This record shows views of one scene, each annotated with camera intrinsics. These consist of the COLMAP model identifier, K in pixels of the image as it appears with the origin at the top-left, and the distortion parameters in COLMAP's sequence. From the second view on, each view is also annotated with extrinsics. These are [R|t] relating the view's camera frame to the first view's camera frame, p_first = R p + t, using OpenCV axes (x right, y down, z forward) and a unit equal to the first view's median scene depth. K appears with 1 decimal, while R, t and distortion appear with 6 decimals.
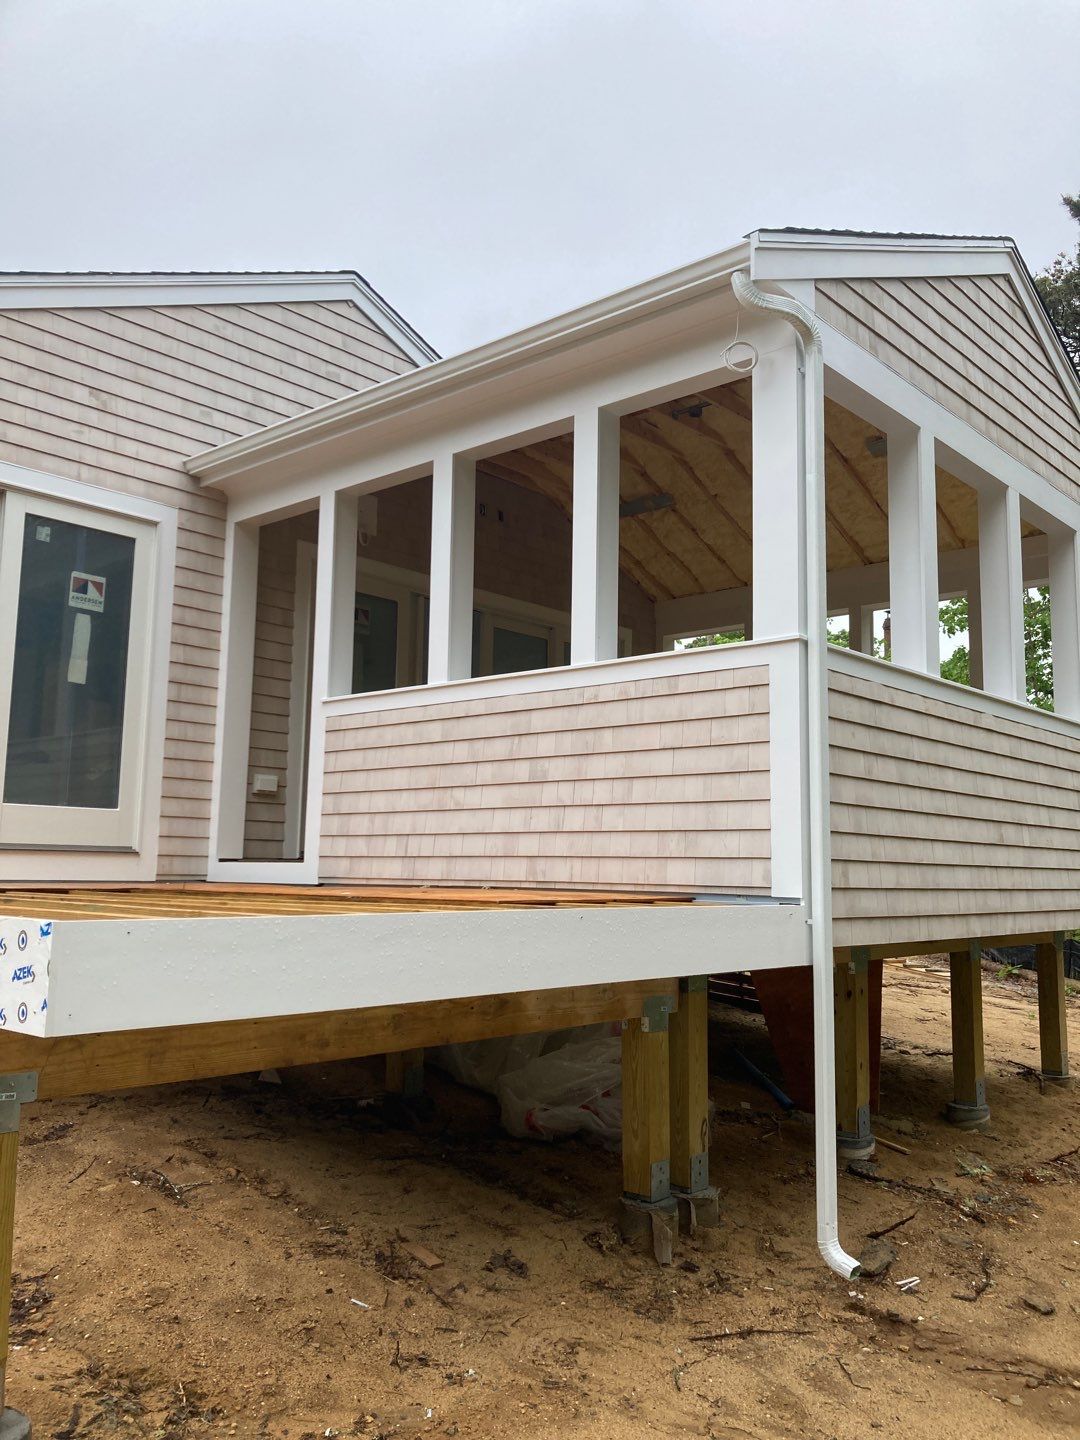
lens RADIAL K [[1187.1, 0, 538.0], [0, 1187.1, 724.3], [0, 0, 1]] dist [0.030625, -0.018082]
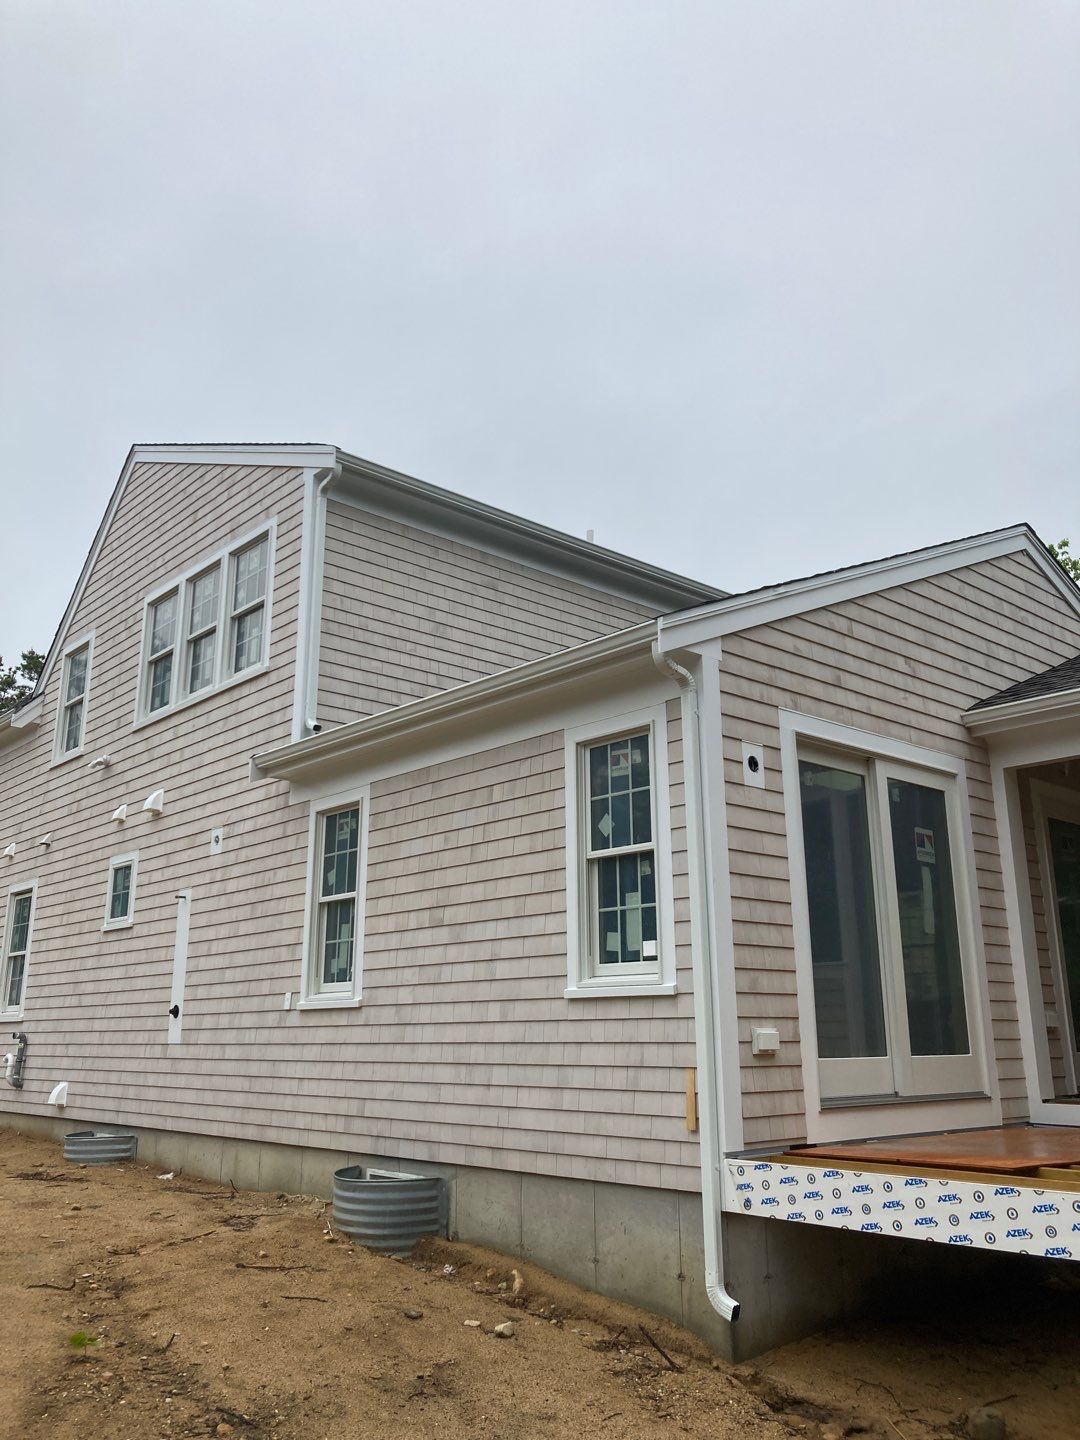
lens RADIAL K [[1187.1, 0, 542.5], [0, 1187.1, 712.3], [0, 0, 1]] dist [0.030625, -0.018082]
pose [[0.994746, -0.044967, -0.091968, -0.608743], [0.031791, 0.989638, -0.140022, -0.089548], [0.097311, 0.136363, 0.985868, -0.102884]]
